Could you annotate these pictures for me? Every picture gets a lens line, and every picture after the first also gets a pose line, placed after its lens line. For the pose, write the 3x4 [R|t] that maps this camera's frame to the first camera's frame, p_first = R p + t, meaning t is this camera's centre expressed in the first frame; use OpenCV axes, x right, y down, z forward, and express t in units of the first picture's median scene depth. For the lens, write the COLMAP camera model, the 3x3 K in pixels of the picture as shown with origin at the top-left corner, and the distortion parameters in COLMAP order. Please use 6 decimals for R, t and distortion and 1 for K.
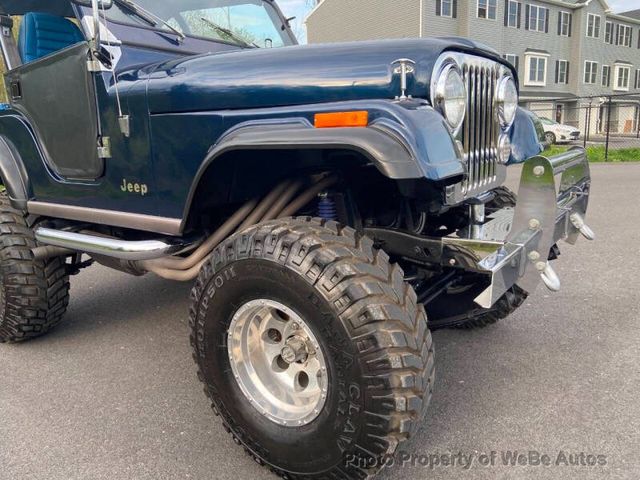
lens RADIAL K [[482.7, 0, 306.0], [0, 482.7, 241.8], [0, 0, 1]] dist [0.104560, -0.122169]
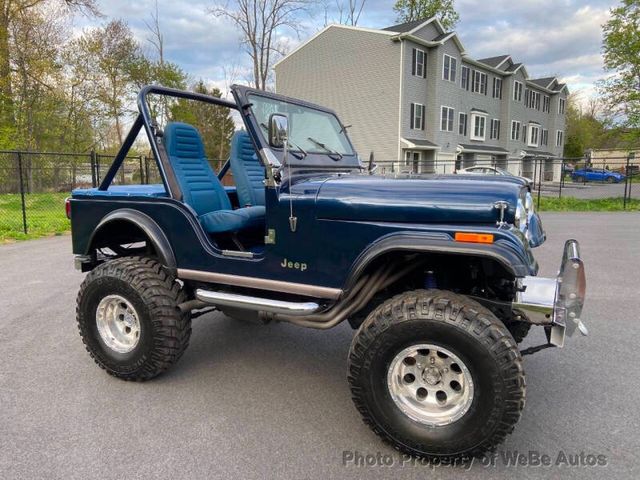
lens RADIAL K [[482.7, 0, 314.1], [0, 482.7, 249.4], [0, 0, 1]] dist [0.104560, -0.122169]
pose [[0.989583, 0.009638, 0.143637, -0.510714], [-0.000849, 0.998130, -0.061125, -0.071671], [-0.143958, 0.060367, 0.987741, -0.435076]]
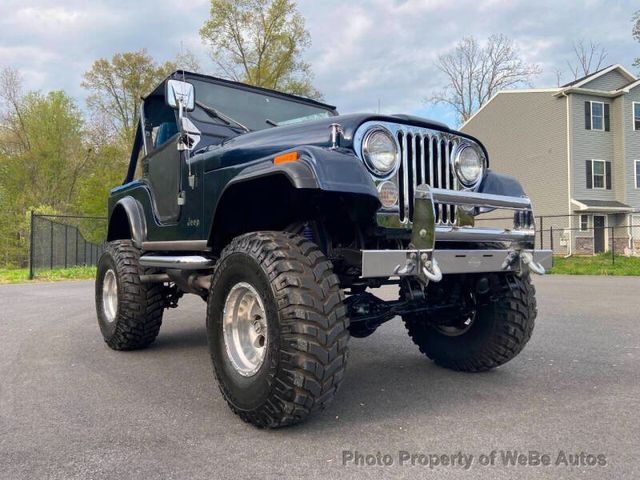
lens RADIAL K [[482.7, 0, 307.2], [0, 482.7, 244.1], [0, 0, 1]] dist [0.104560, -0.122169]
pose [[0.954511, 0.026626, -0.296983, 0.422805], [-0.092037, 0.973679, -0.208514, 0.231046], [0.283614, 0.226362, 0.931839, -0.258474]]
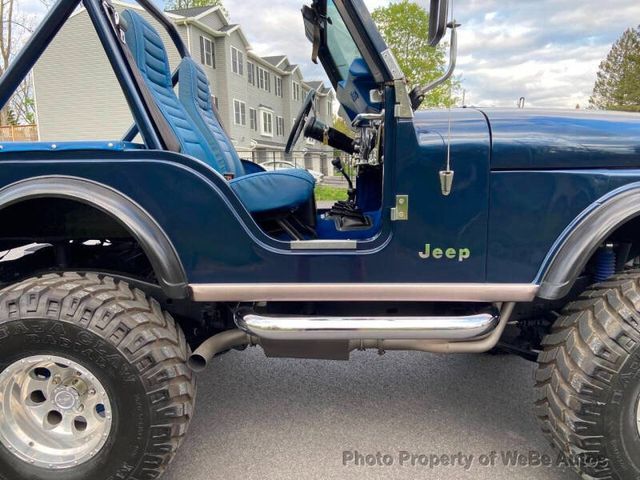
lens RADIAL K [[482.7, 0, 324.2], [0, 482.7, 248.4], [0, 0, 1]] dist [0.104560, -0.122169]
pose [[0.820416, -0.070534, 0.567400, -1.032615], [0.108992, 0.993458, -0.034096, -0.115764], [-0.561283, 0.089815, 0.822736, 0.426524]]
